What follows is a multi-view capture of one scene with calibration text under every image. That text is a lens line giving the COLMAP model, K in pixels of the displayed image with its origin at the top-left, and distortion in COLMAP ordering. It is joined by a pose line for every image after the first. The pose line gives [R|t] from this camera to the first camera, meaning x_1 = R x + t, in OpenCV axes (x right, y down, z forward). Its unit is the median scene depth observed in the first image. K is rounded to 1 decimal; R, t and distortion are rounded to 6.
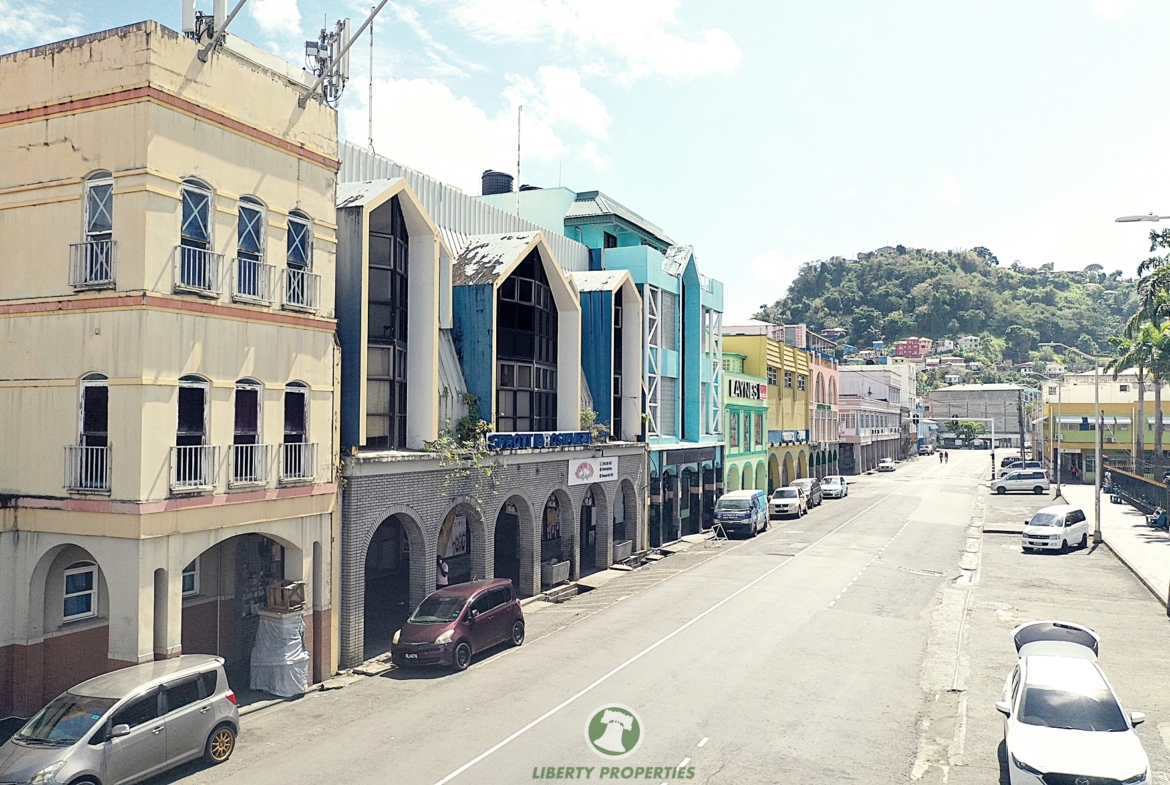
lens RADIAL K [[928.9, 0, 585.3], [0, 928.9, 394.4], [0, 0, 1]] dist [-0.003396, -0.002426]
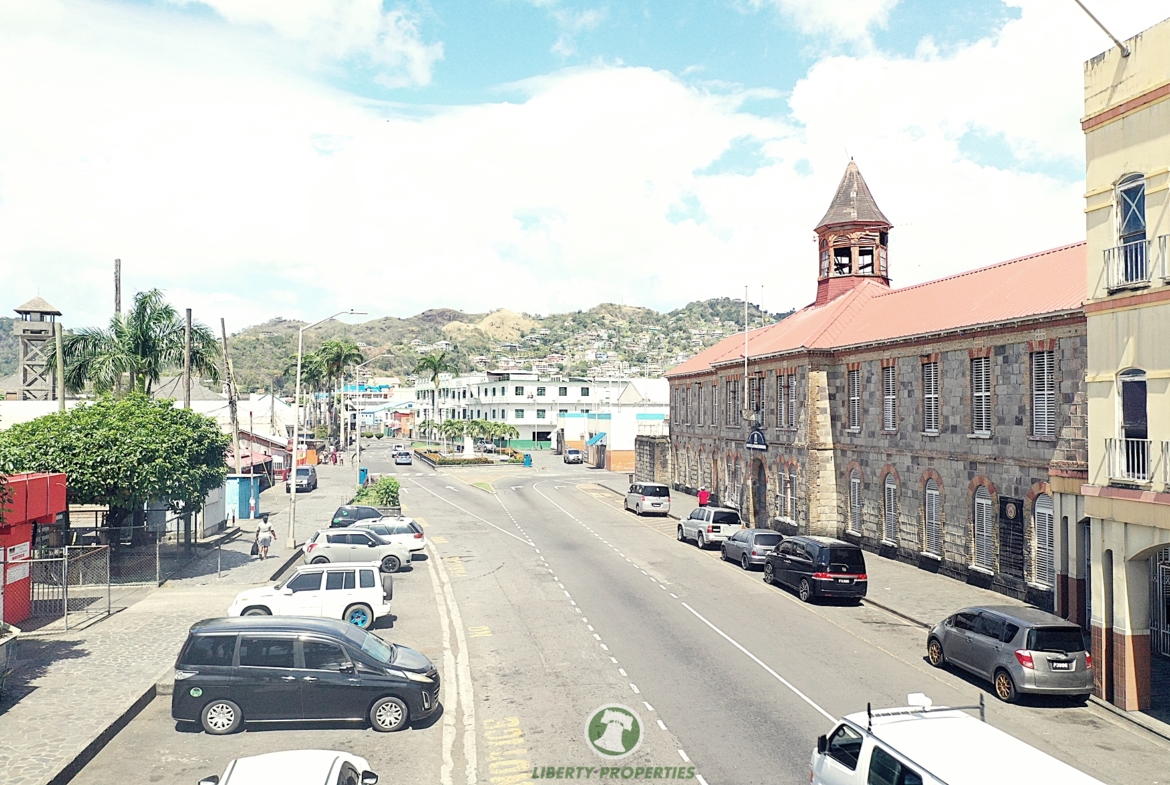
lens RADIAL K [[928.9, 0, 581.1], [0, 928.9, 391.9], [0, 0, 1]] dist [-0.003396, -0.002426]
pose [[-0.841094, -0.016960, -0.540624, 0.250223], [0.009982, 0.998851, -0.046865, 0.018178], [0.540797, -0.044815, -0.839958, 0.606408]]
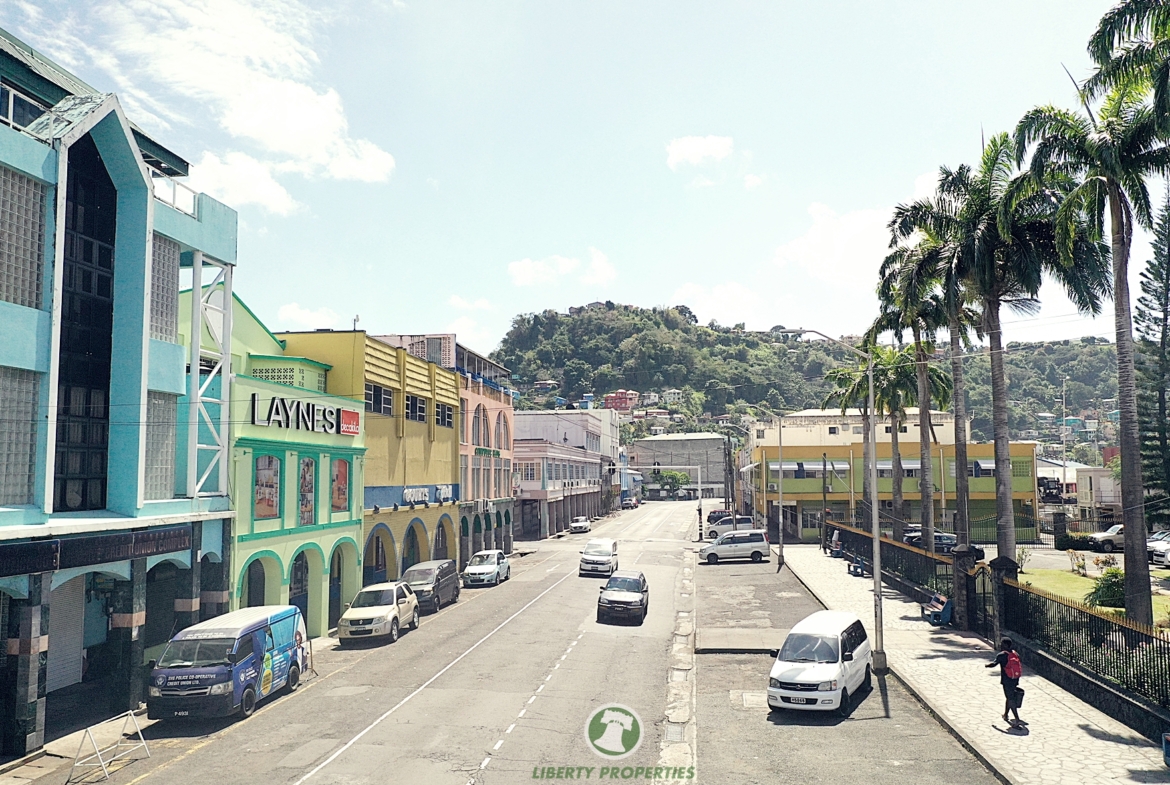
lens RADIAL K [[928.9, 0, 586.7], [0, 928.9, 399.0], [0, 0, 1]] dist [-0.003396, -0.002426]
pose [[0.955573, 0.008111, 0.294643, 0.213671], [0.007781, 0.998579, -0.052725, 0.019974], [-0.294652, 0.052675, 0.954152, 0.511642]]
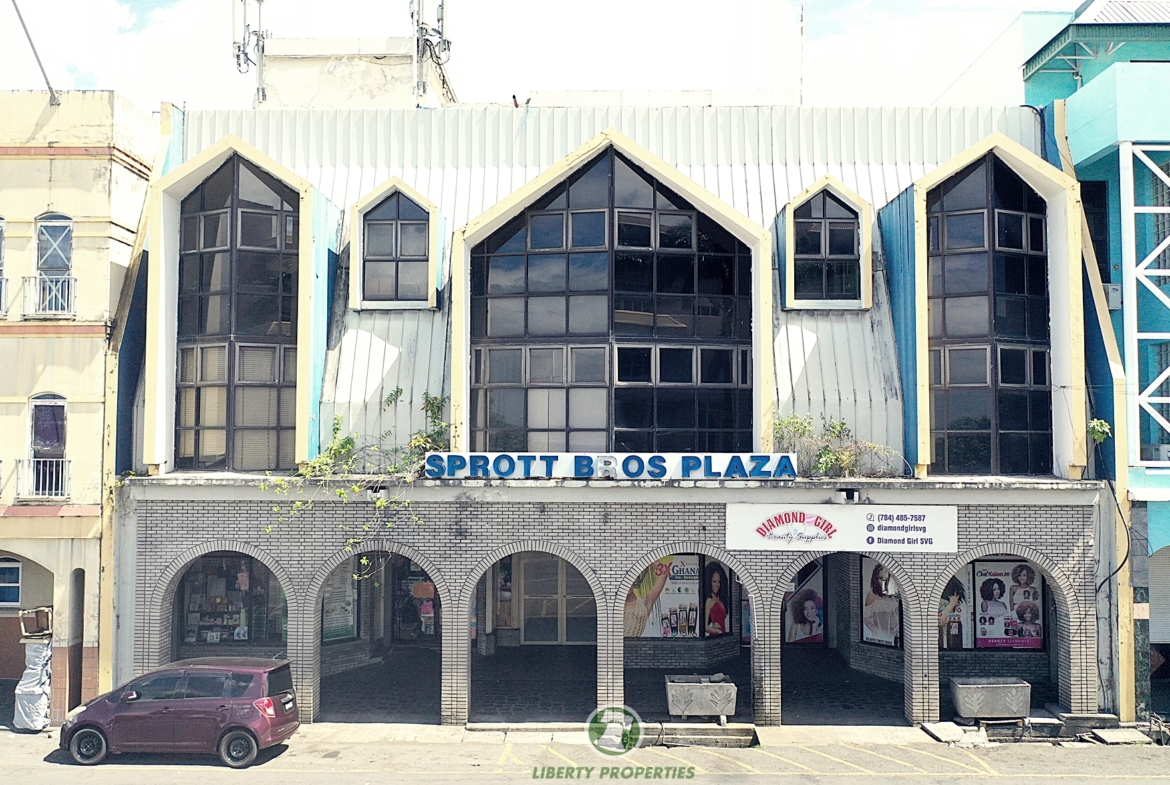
lens RADIAL K [[928.9, 0, 587.0], [0, 928.9, 394.5], [0, 0, 1]] dist [-0.003396, -0.002426]
pose [[0.393245, -0.050341, -0.918055, 0.351335], [0.026287, 0.998707, -0.043503, 0.019403], [0.919058, -0.007026, 0.394060, 0.517255]]
